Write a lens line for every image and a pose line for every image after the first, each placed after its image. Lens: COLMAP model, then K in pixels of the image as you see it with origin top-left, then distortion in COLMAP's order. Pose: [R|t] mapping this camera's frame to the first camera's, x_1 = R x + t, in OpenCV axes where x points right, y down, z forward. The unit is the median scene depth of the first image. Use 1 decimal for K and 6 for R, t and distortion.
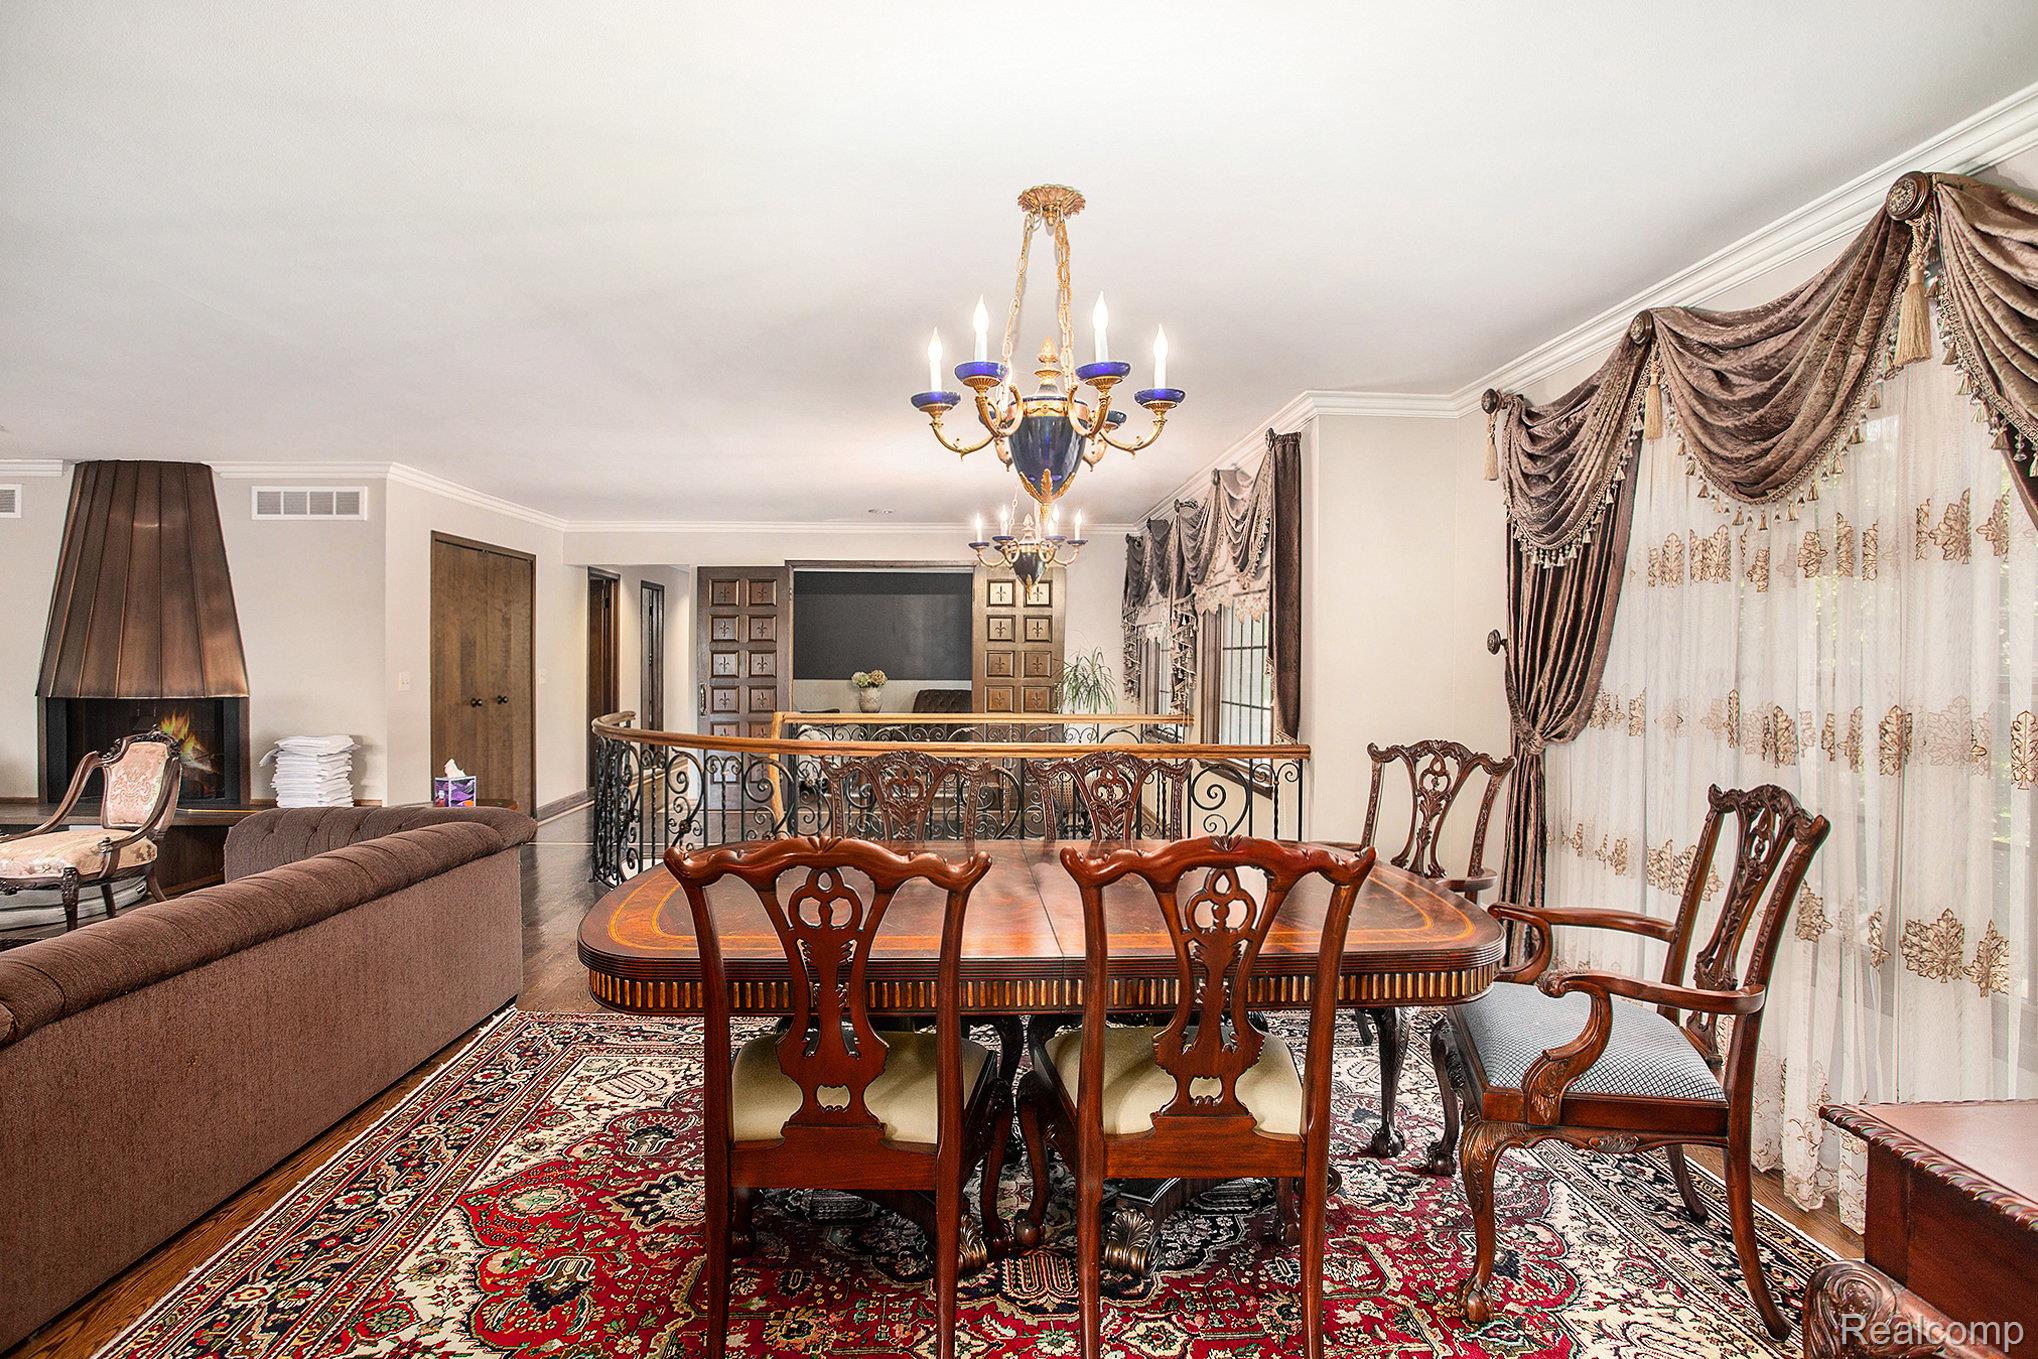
lens RADIAL K [[1015.8, 0, 1002.0], [0, 1015.8, 676.1], [0, 0, 1]] dist [-0.029008, 0.011837]
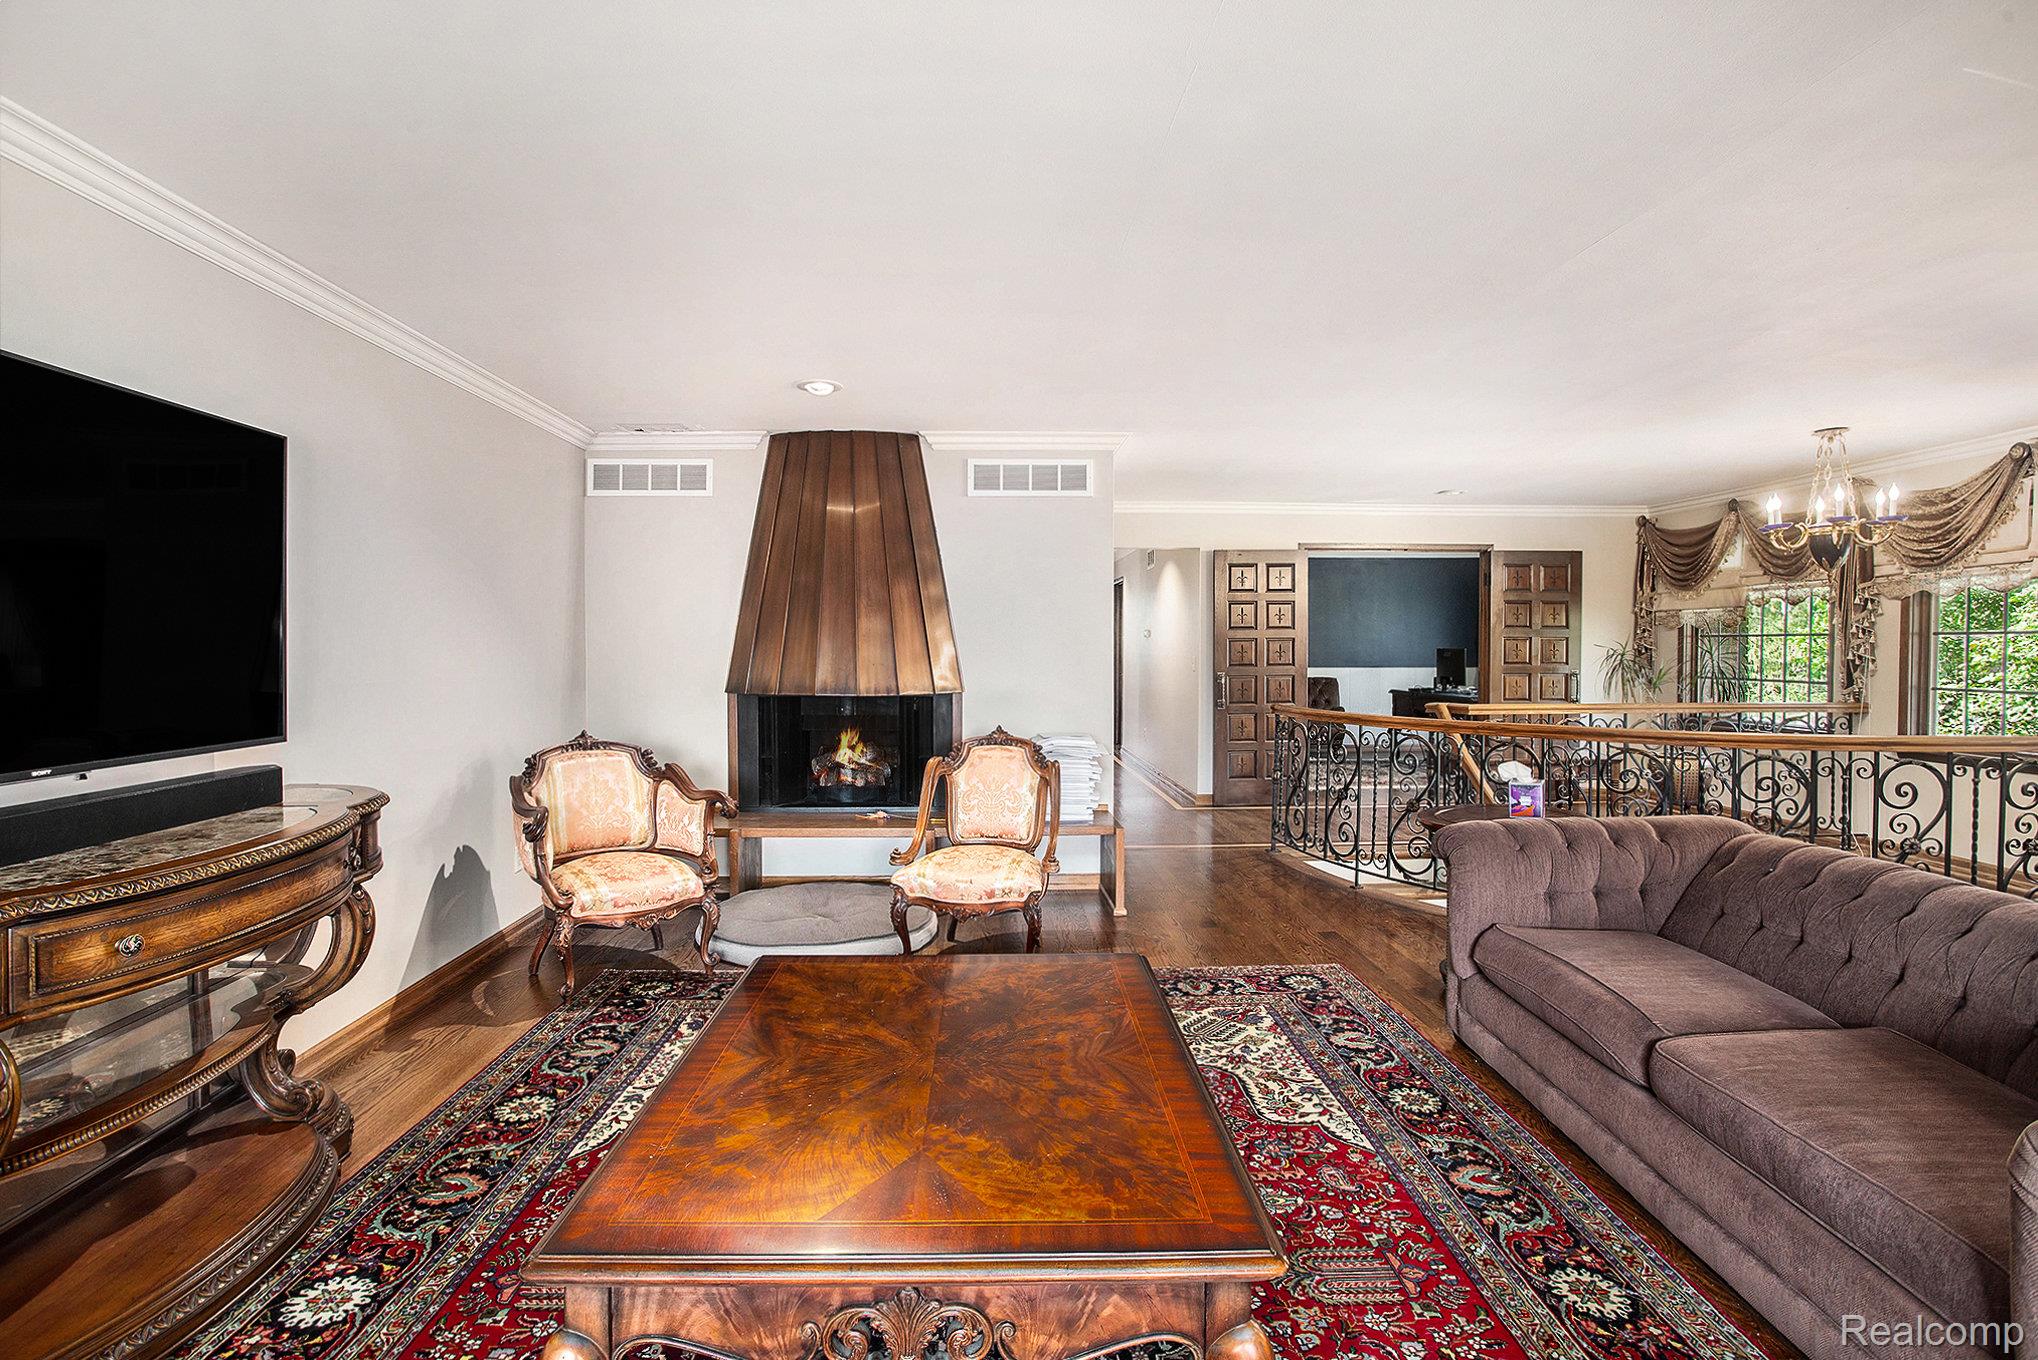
lens RADIAL K [[1015.8, 0, 1024.7], [0, 1015.8, 678.7], [0, 0, 1]] dist [-0.029008, 0.011837]
pose [[0.999635, -0.002775, -0.026876, -0.671971], [0.003215, 0.999861, 0.016330, -0.006642], [0.026826, -0.016410, 0.999505, 0.085816]]
